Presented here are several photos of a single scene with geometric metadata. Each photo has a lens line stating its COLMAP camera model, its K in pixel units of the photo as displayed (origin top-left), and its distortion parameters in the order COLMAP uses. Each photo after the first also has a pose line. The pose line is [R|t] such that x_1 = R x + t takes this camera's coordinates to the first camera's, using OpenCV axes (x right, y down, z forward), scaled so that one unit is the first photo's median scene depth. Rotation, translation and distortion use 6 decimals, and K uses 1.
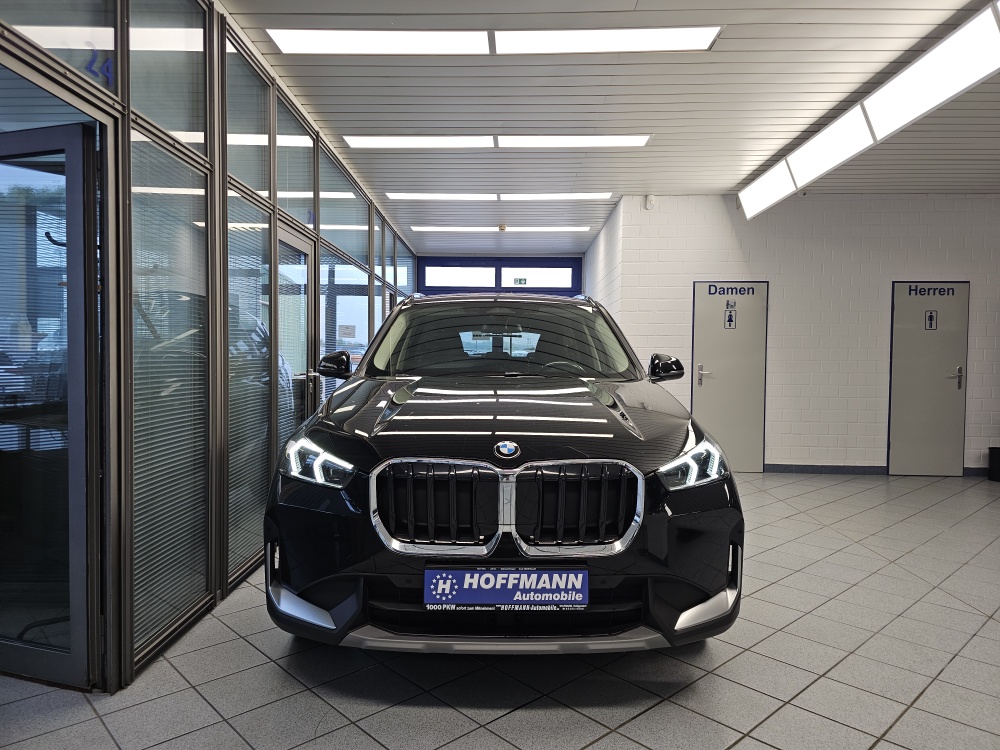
lens RADIAL K [[670.3, 0, 517.7], [0, 670.3, 375.3], [0, 0, 1]] dist [0.048695, -0.056627]
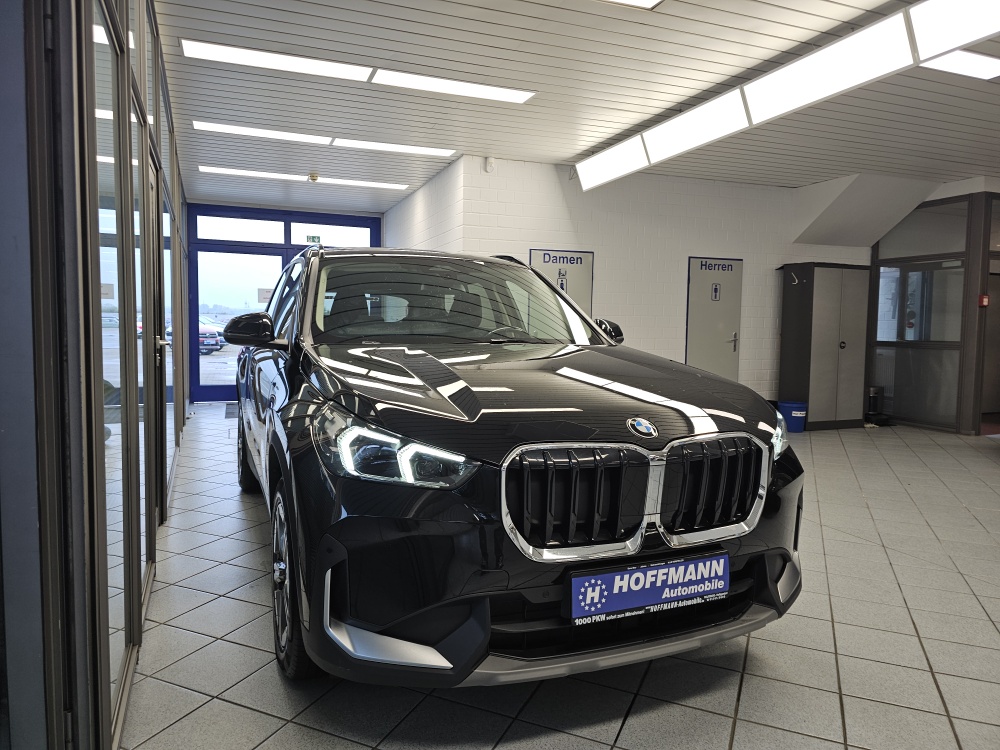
lens RADIAL K [[661.3, 0, 501.8], [0, 661.3, 369.1], [0, 0, 1]] dist [0.063244, -0.068962]
pose [[0.924786, -0.021492, 0.379881, -0.520920], [0.005829, 0.999087, 0.042334, -0.002325], [-0.380444, -0.036935, 0.924066, 0.287636]]
